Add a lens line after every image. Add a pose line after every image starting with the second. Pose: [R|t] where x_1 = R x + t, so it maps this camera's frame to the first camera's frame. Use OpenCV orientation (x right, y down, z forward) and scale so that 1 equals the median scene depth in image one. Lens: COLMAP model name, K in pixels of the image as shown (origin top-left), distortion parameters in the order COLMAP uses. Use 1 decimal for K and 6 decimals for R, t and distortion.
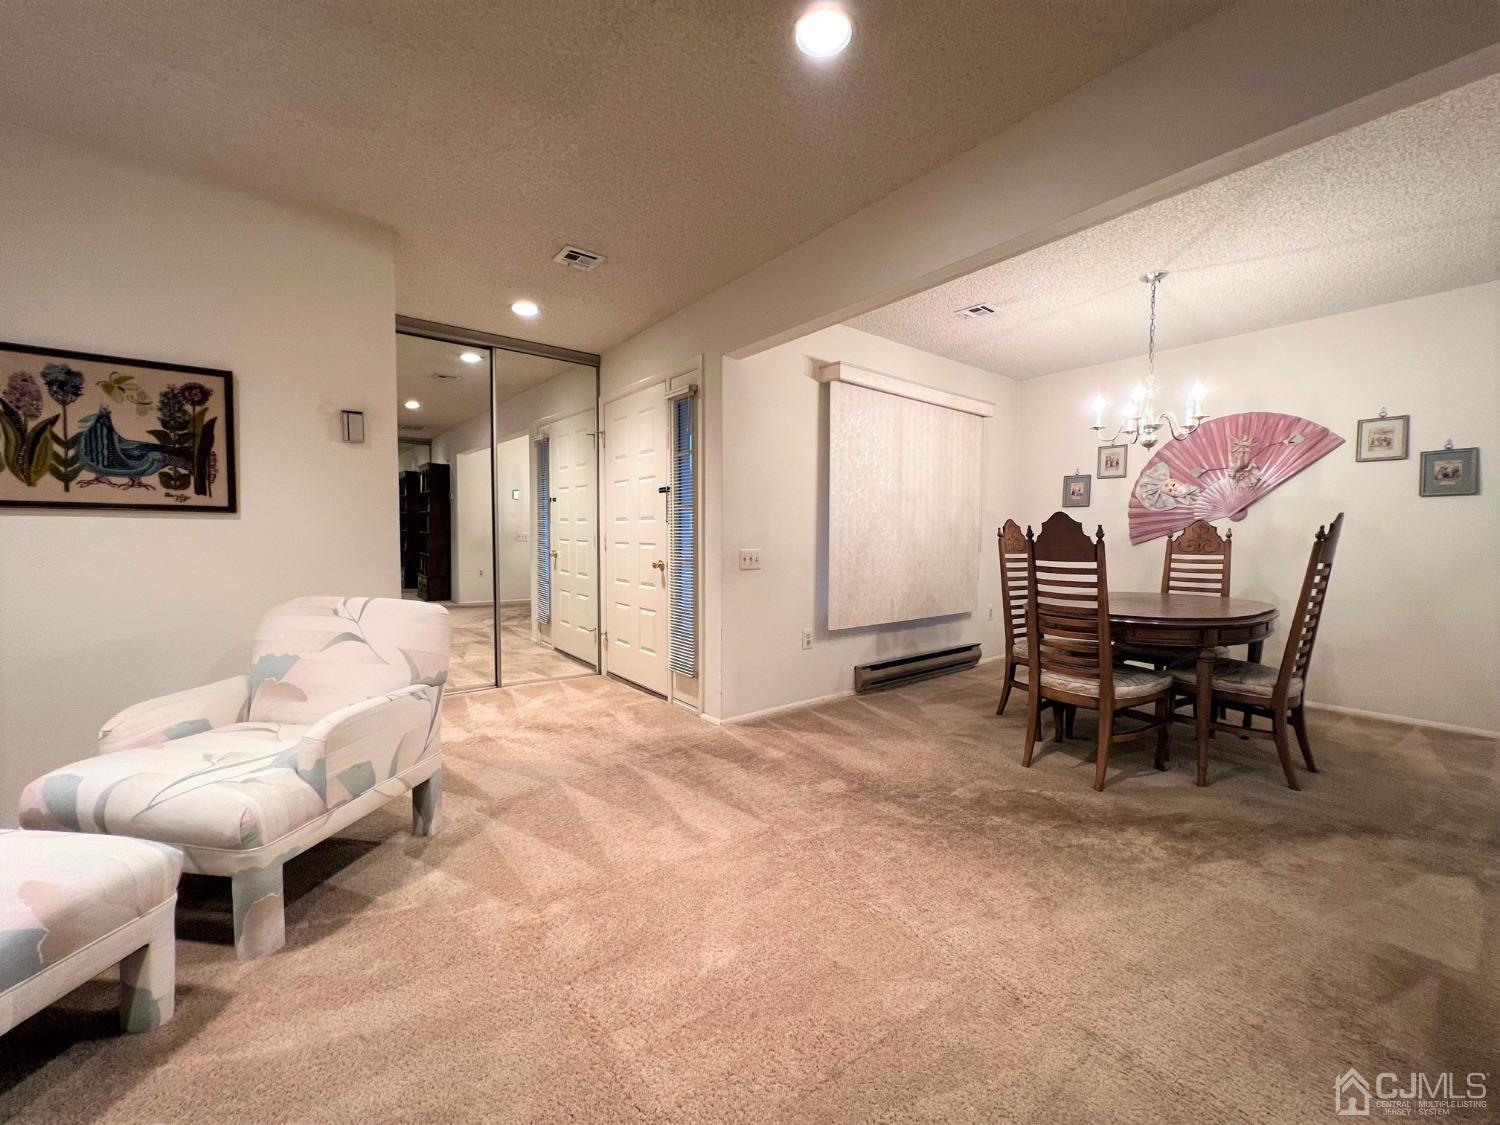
lens RADIAL K [[605.7, 0, 753.9], [0, 605.7, 558.1], [0, 0, 1]] dist [0.005985, -0.001255]
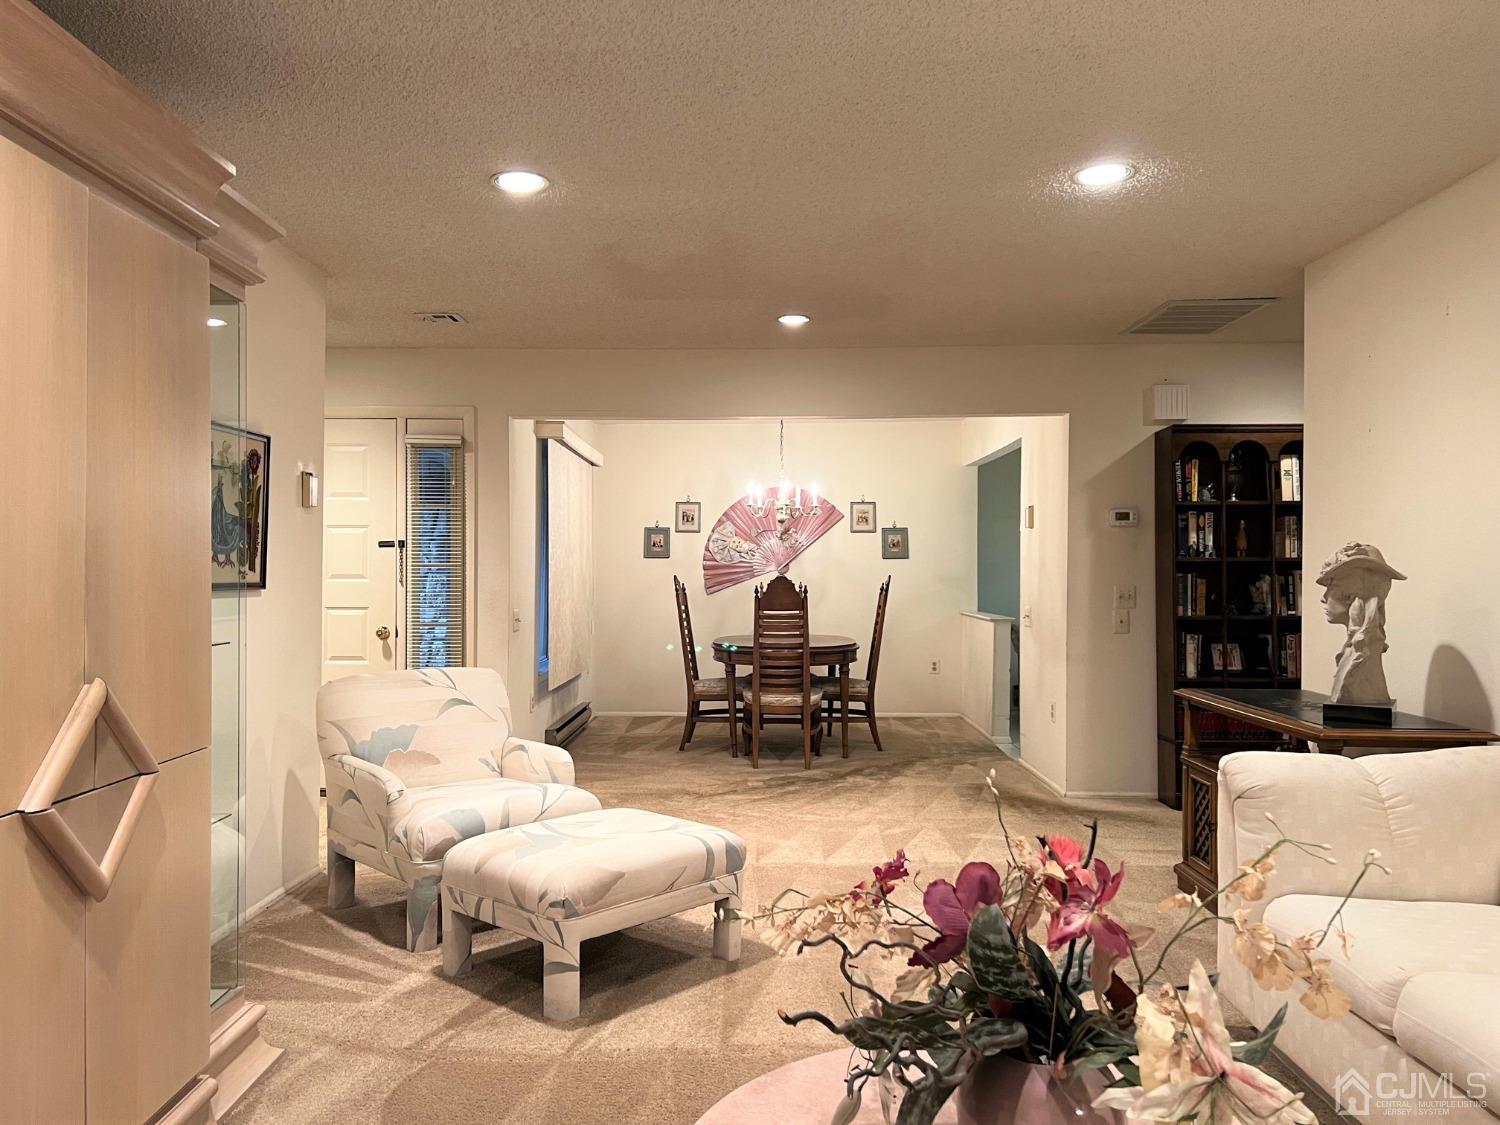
lens RADIAL K [[1138.9, 0, 748.9], [0, 1138.9, 562.1], [0, 0, 1]] dist [0.068289, -0.076239]
pose [[0.624544, -0.001197, 0.780989, -1.758183], [0.033920, 0.999097, -0.025594, -0.047325], [-0.780253, 0.042475, 0.624020, -0.644780]]
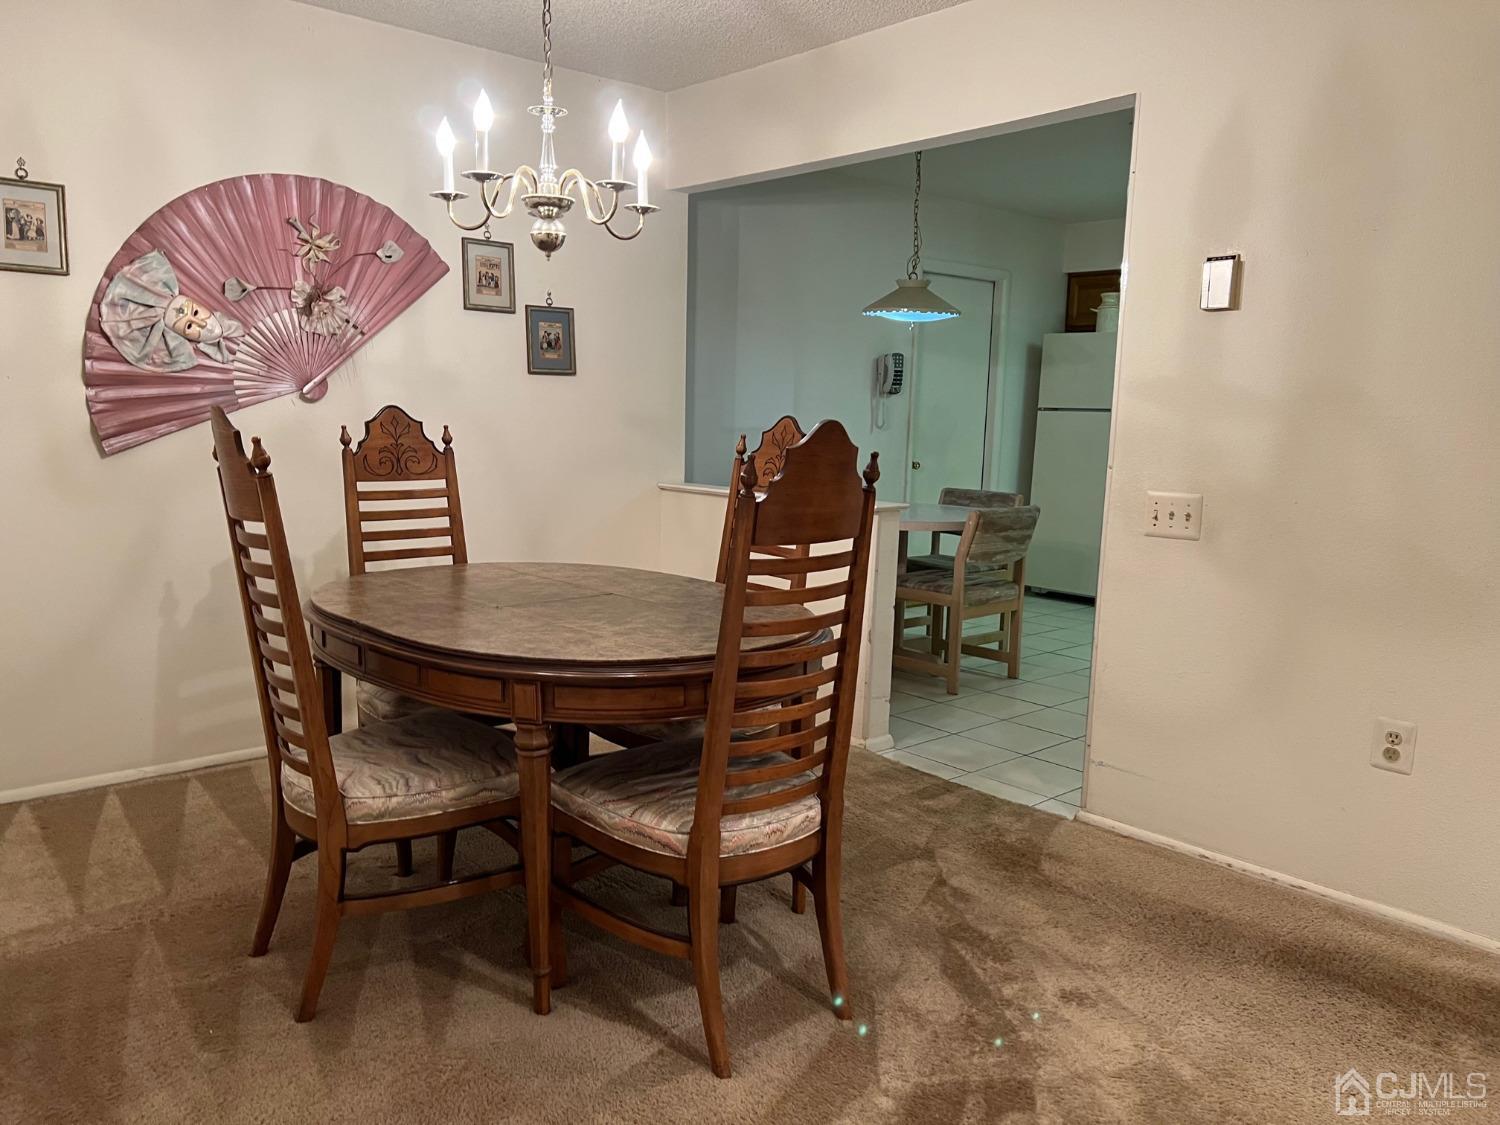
lens RADIAL K [[1138.9, 0, 744.4], [0, 1138.9, 562.9], [0, 0, 1]] dist [0.068289, -0.076239]
pose [[-0.072310, -0.139336, 0.987601, -0.272634], [0.020253, 0.989784, 0.141127, -0.095455], [-0.997177, 0.030207, -0.068750, 1.212351]]
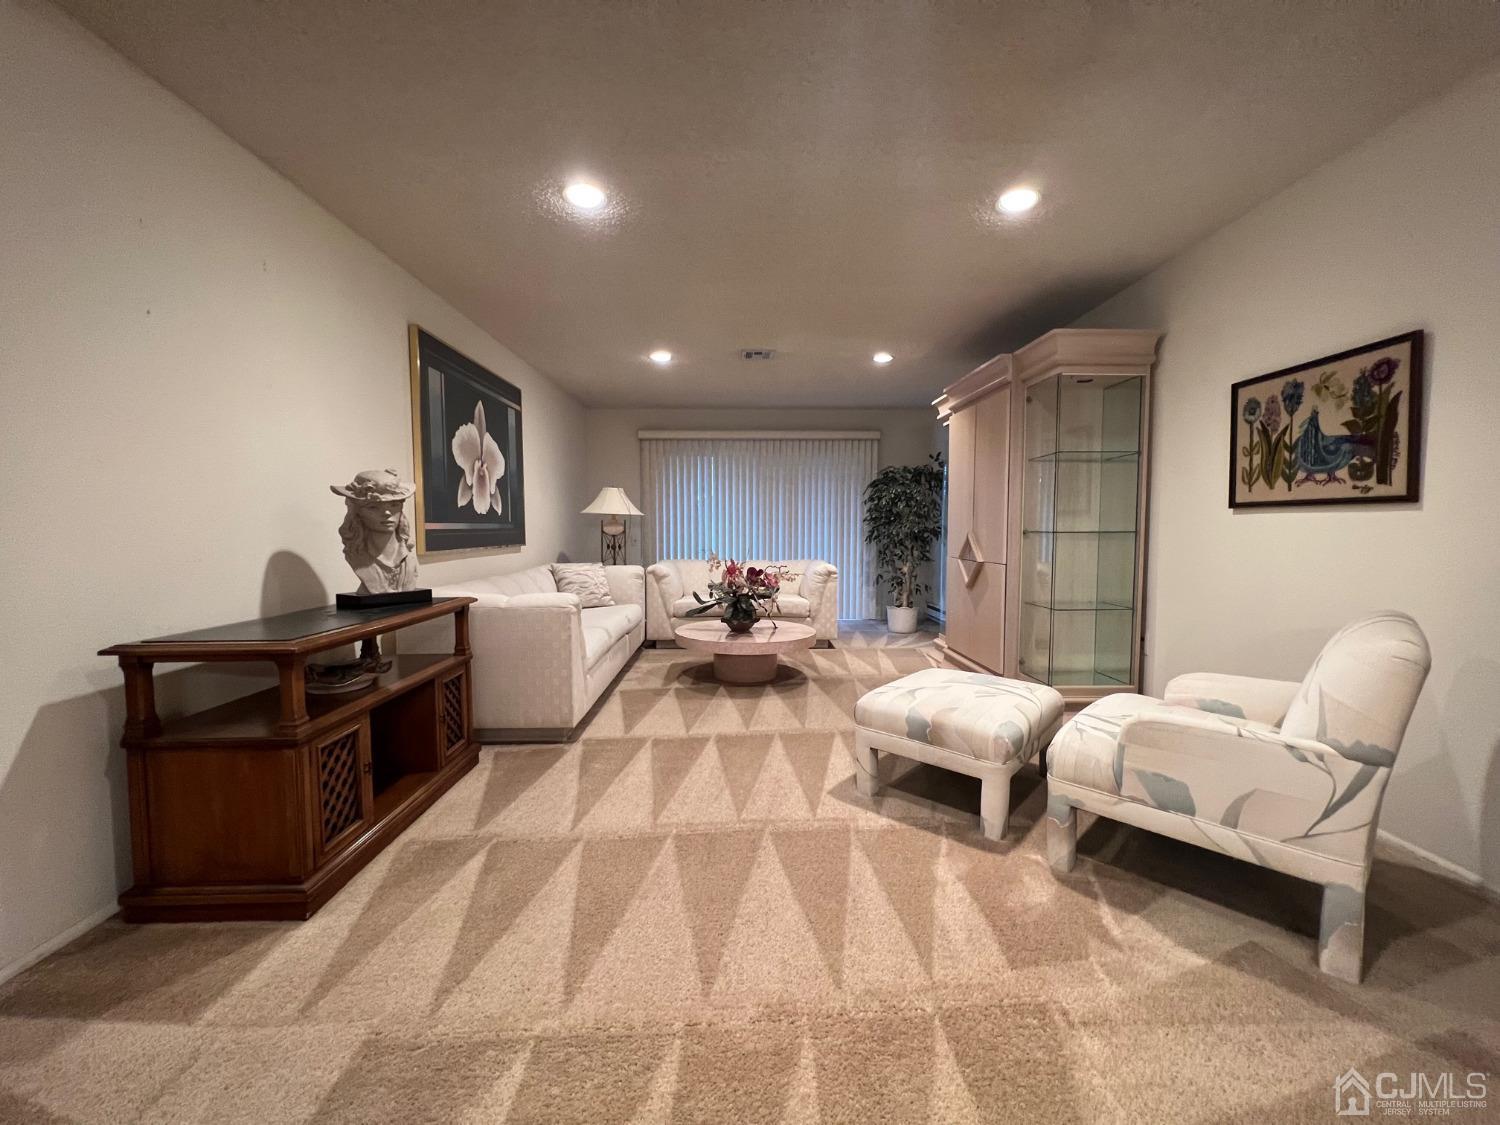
lens RADIAL K [[605.7, 0, 749.5], [0, 605.7, 561.6], [0, 0, 1]] dist [0.005985, -0.001255]
pose [[-0.615393, 0.040816, -0.787163, 0.353508], [-0.035470, 0.996213, 0.079385, -0.028823], [0.787422, 0.076774, -0.611614, 0.813092]]
